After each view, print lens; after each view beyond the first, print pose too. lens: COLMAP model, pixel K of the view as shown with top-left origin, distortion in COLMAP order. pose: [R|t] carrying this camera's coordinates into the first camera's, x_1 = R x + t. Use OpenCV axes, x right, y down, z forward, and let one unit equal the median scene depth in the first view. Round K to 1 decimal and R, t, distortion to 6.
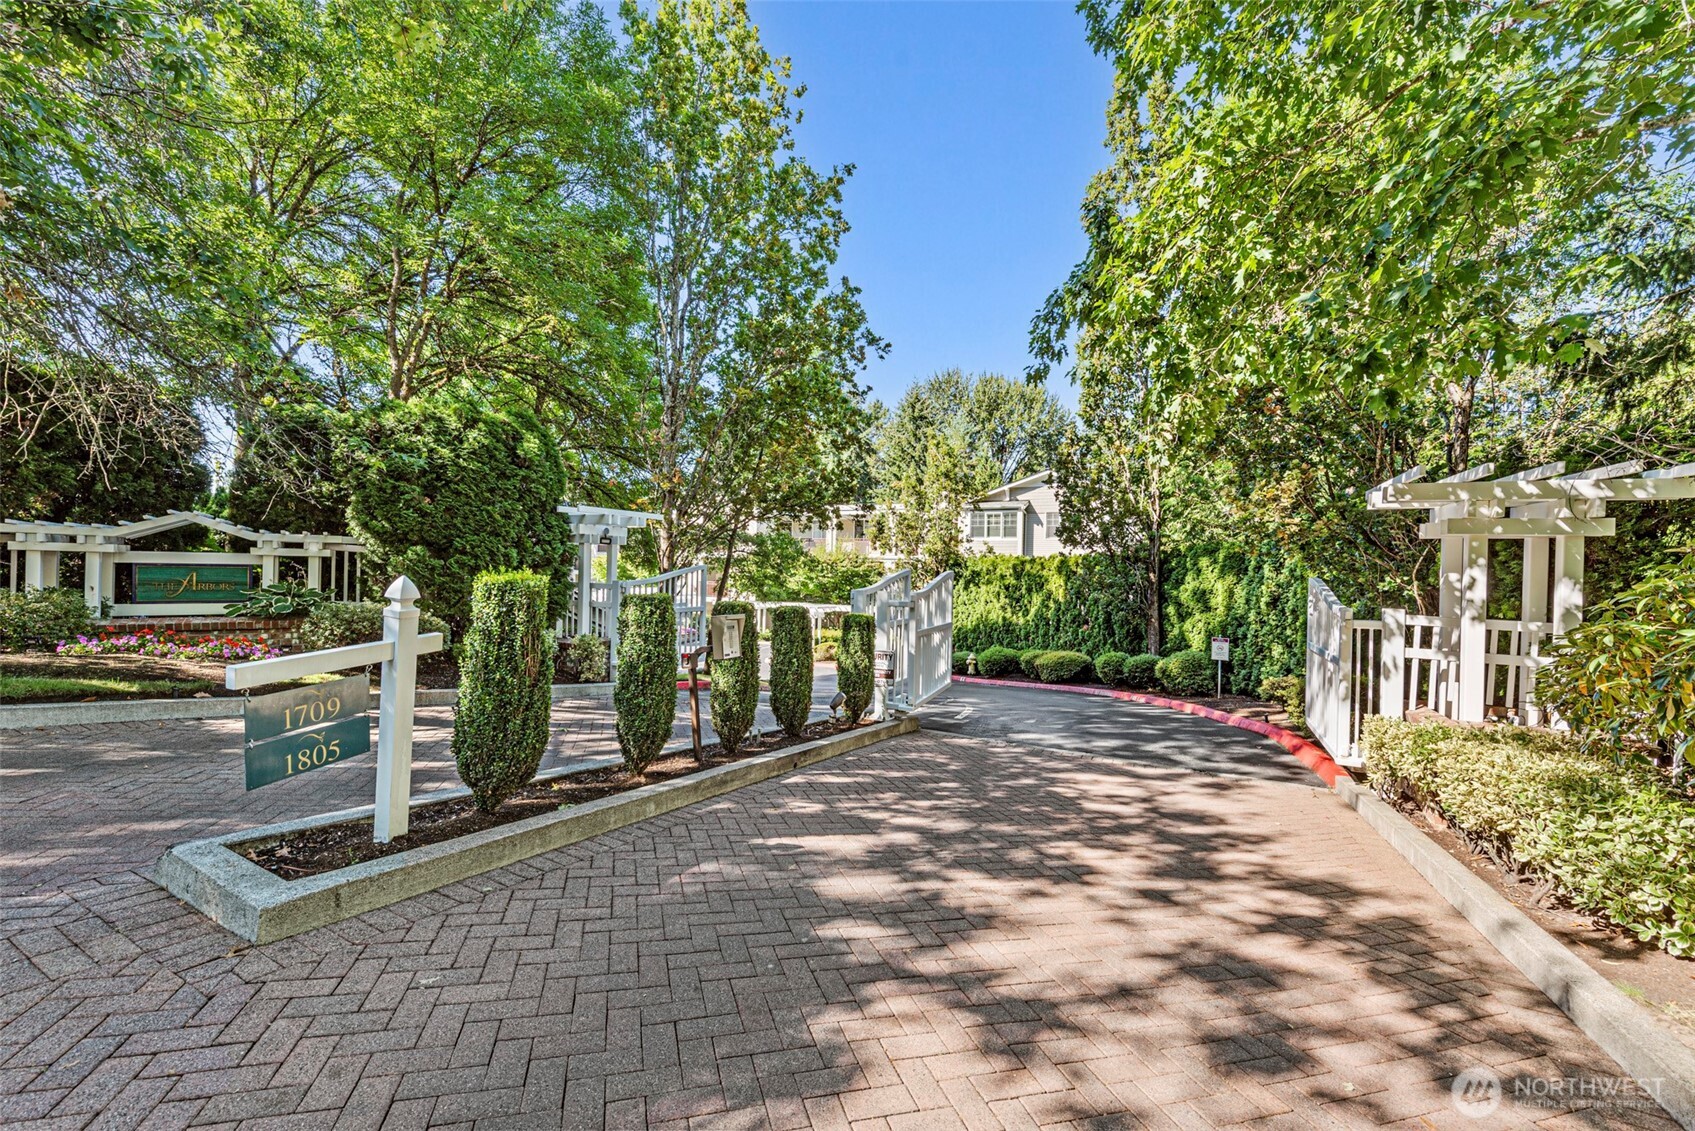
lens RADIAL K [[676.2, 0, 857.6], [0, 676.2, 567.6], [0, 0, 1]] dist [0.009172, -0.000048]
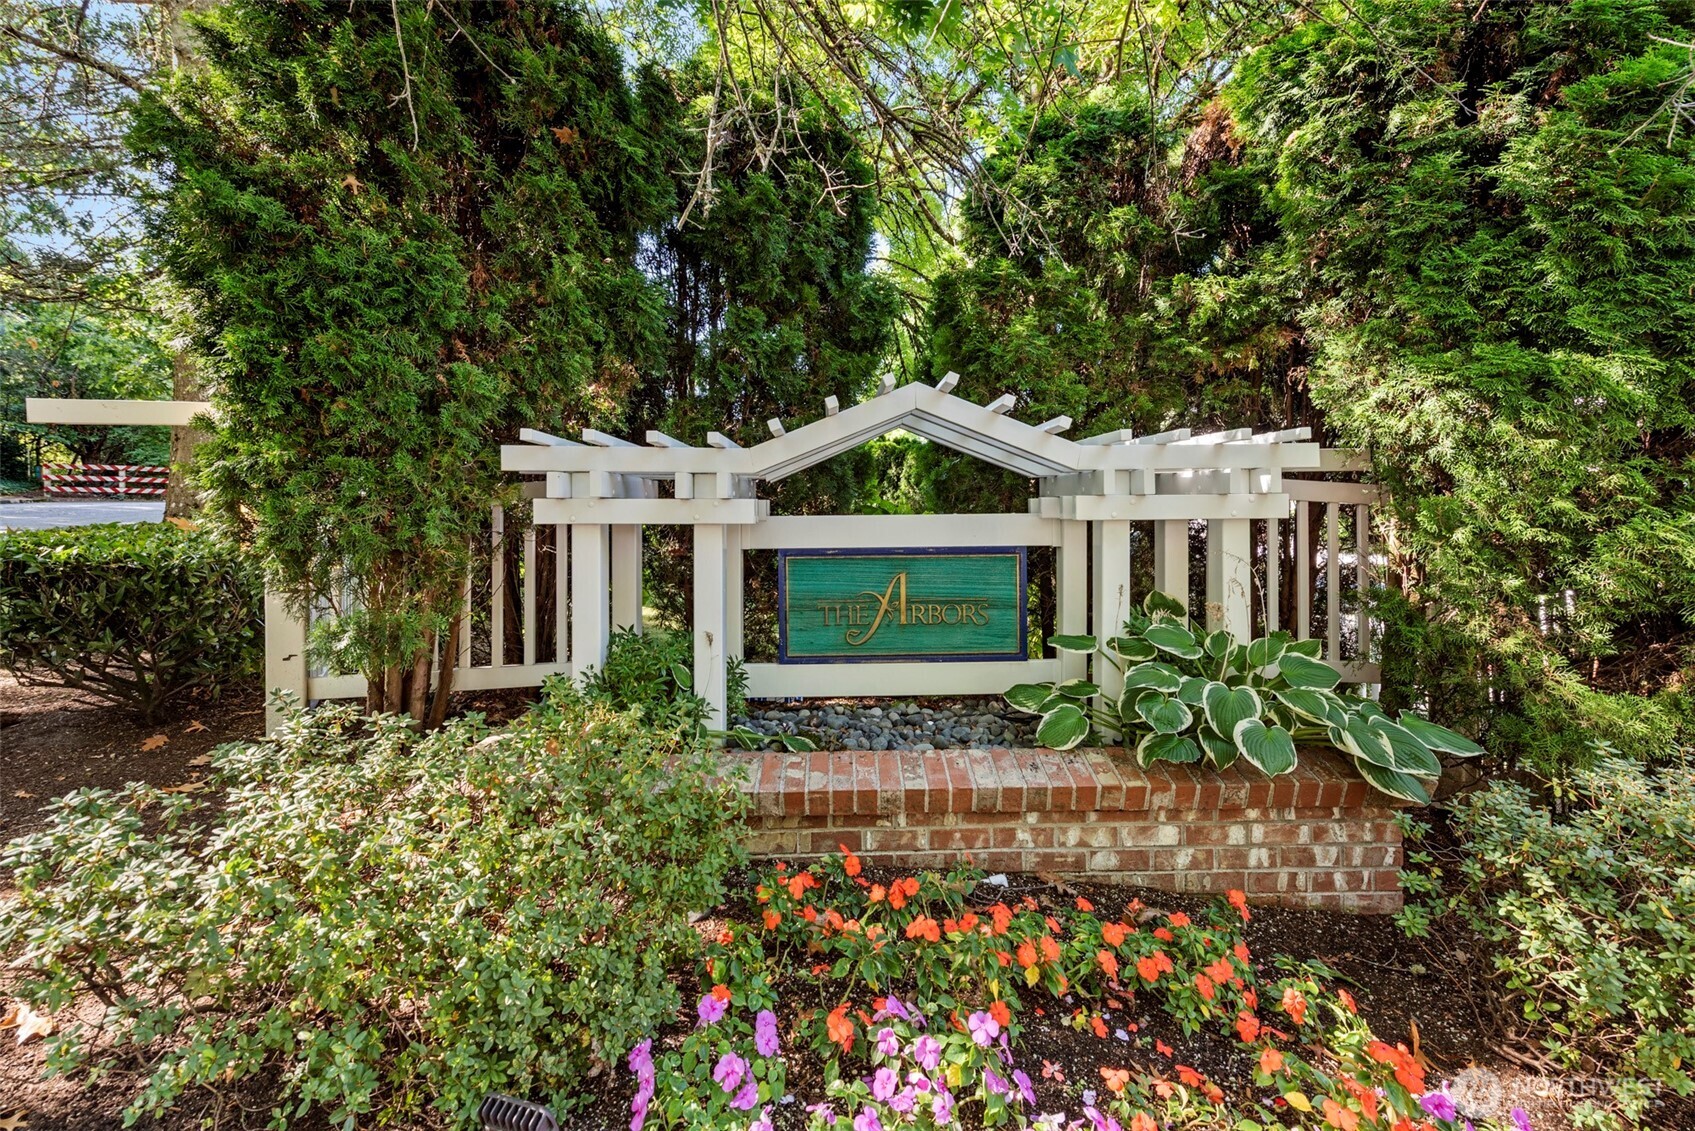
lens RADIAL K [[677.2, 0, 853.9], [0, 677.2, 502.3], [0, 0, 1]] dist [0.000184, -0.000018]
pose [[0.835074, -0.028180, -0.549416, -0.738709], [0.024800, 0.999600, -0.013577, -0.022773], [0.549579, -0.002288, 0.835439, 0.643144]]
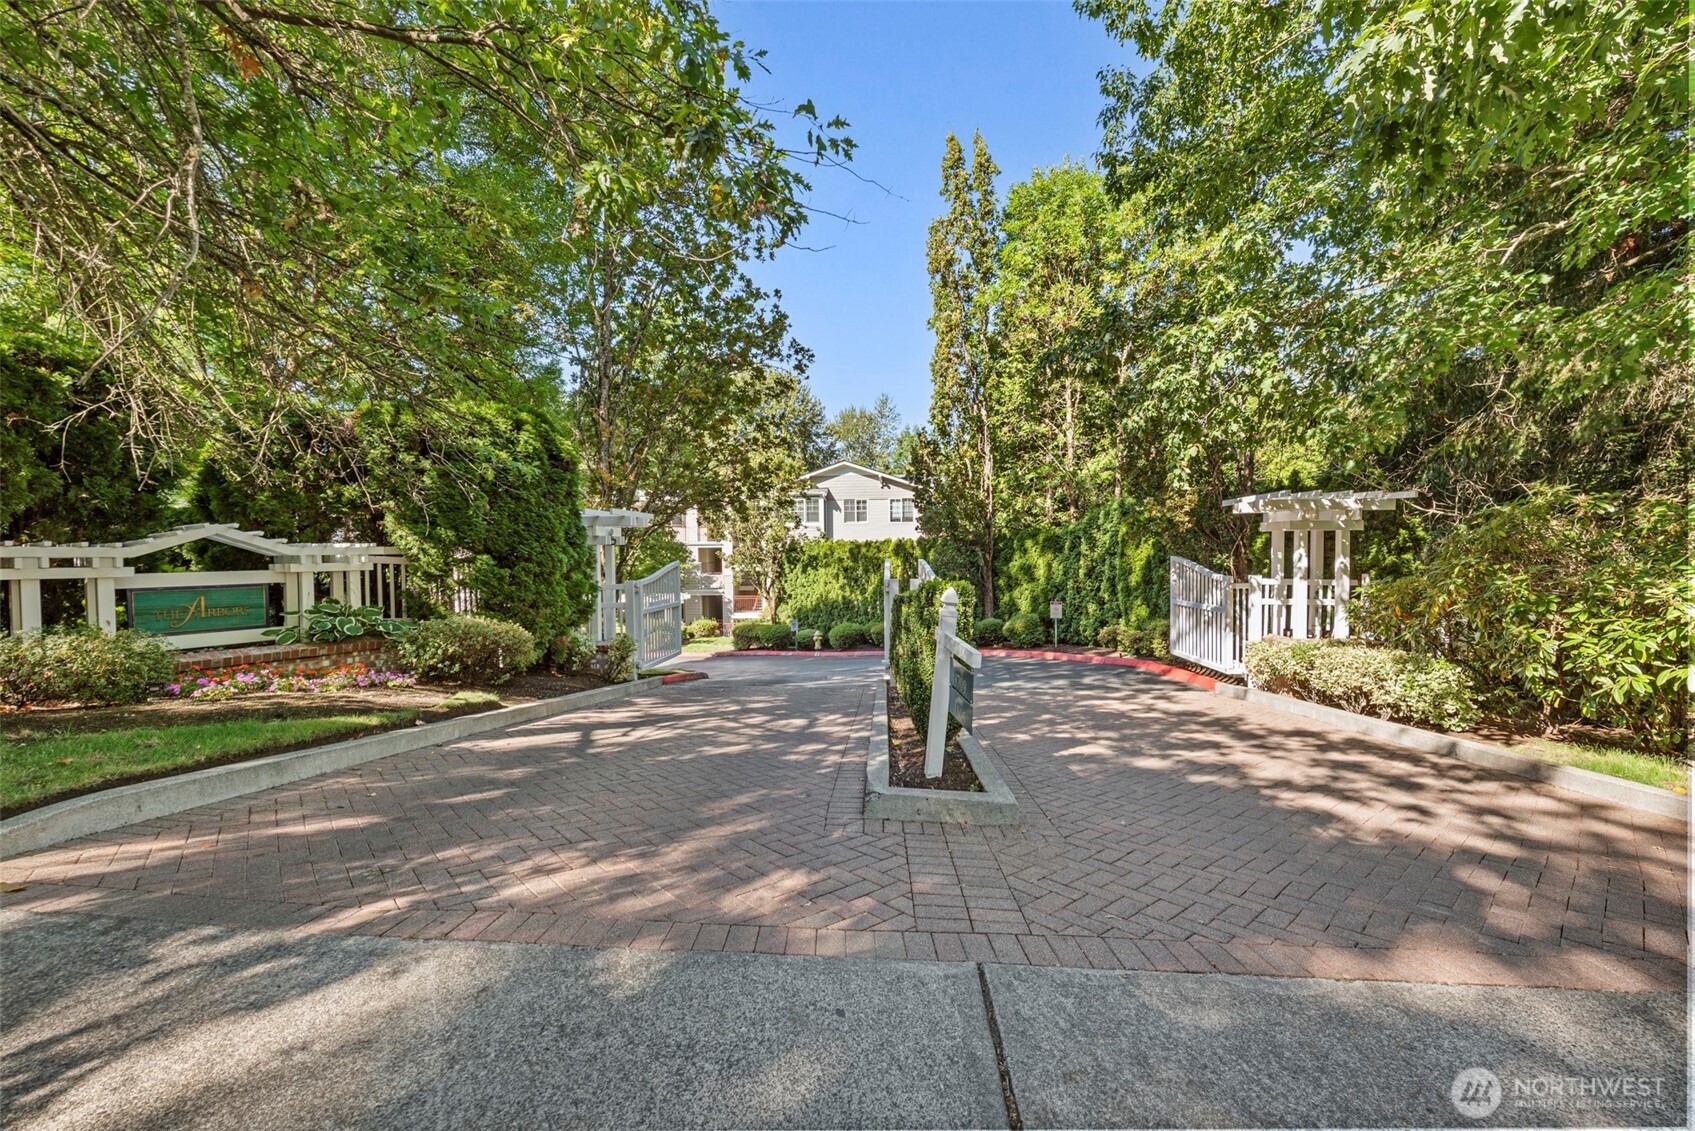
lens RADIAL K [[676.2, 0, 857.6], [0, 676.2, 567.6], [0, 0, 1]] dist [0.009172, -0.000048]
pose [[0.915240, -0.041433, 0.400773, -0.525645], [0.029735, 0.998932, 0.035367, -0.030723], [-0.401811, -0.020453, 0.915494, -0.076404]]
